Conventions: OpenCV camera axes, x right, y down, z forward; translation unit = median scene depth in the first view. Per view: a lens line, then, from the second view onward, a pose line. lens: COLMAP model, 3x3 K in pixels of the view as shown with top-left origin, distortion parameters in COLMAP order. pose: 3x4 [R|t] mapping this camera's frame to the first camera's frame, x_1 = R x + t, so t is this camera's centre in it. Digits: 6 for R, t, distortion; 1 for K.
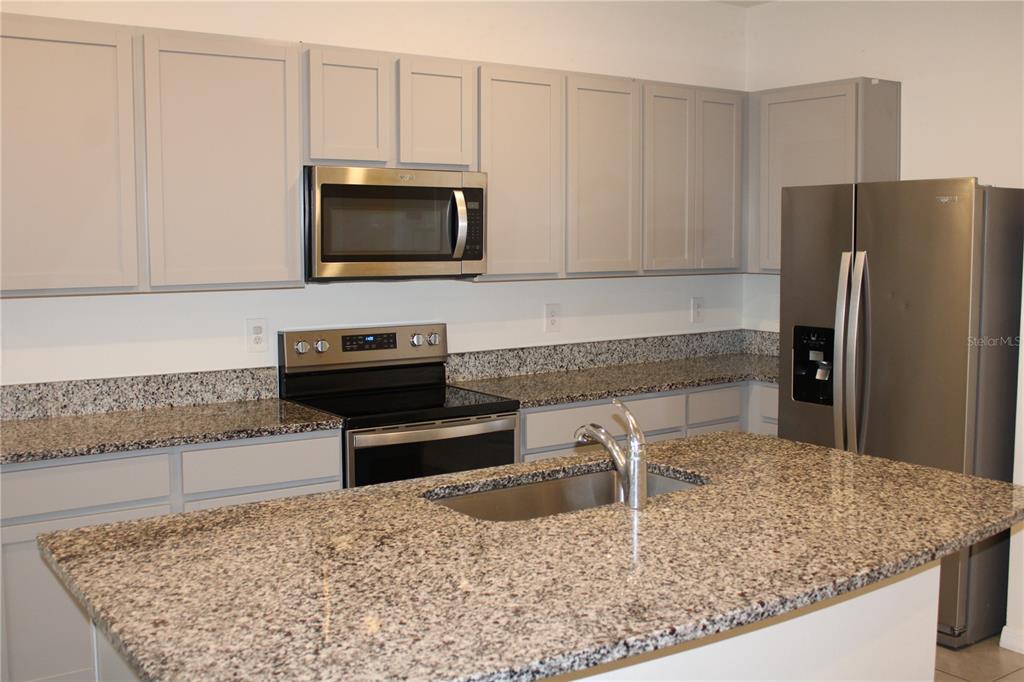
lens RADIAL K [[1057.3, 0, 519.6], [0, 1057.3, 341.4], [0, 0, 1]] dist [-0.086391, 0.000000]
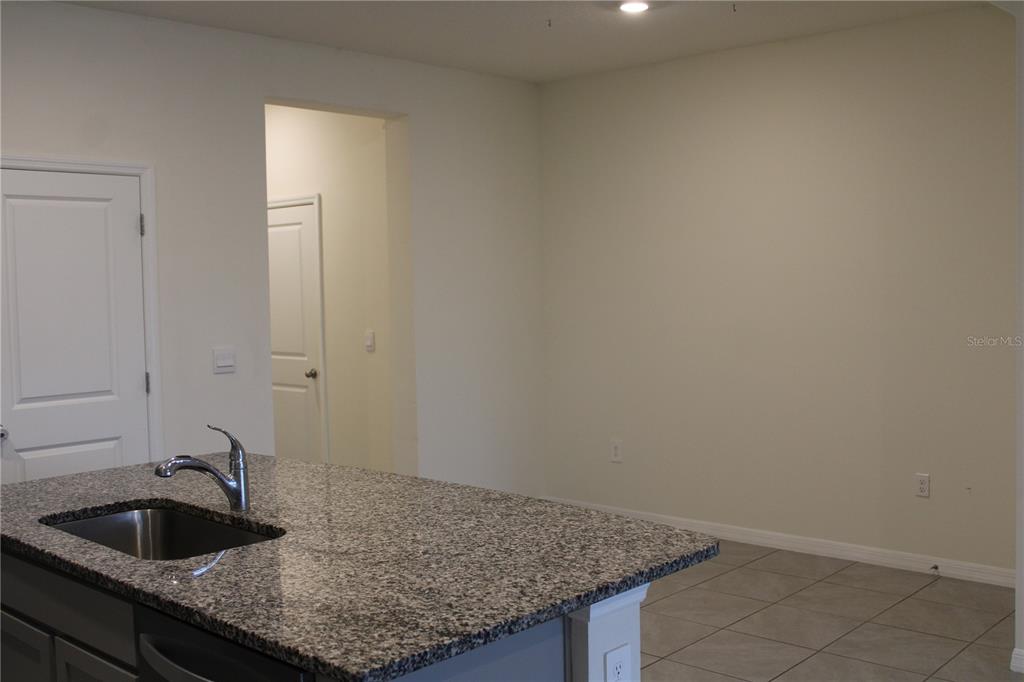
lens RADIAL K [[1057.3, 0, 513.2], [0, 1057.3, 341.8], [0, 0, 1]] dist [-0.086391, 0.000000]
pose [[-0.203271, -0.051926, 0.977745, -0.969083], [0.119329, 0.989835, 0.077376, -0.073257], [-0.971824, 0.132402, -0.195008, 0.812376]]
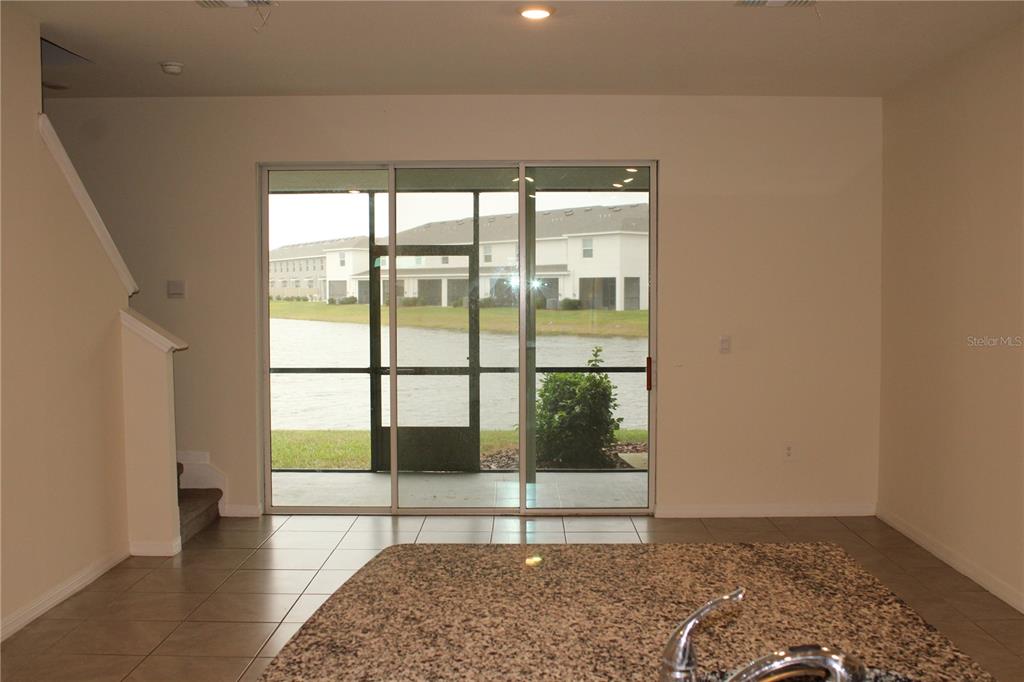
lens RADIAL K [[1057.3, 0, 519.1], [0, 1057.3, 339.4], [0, 0, 1]] dist [-0.086391, 0.000000]
pose [[-0.584602, 0.044548, -0.810097, 0.530829], [-0.075858, 0.991116, 0.109245, -0.108970], [0.807766, 0.125317, -0.576029, 1.092304]]
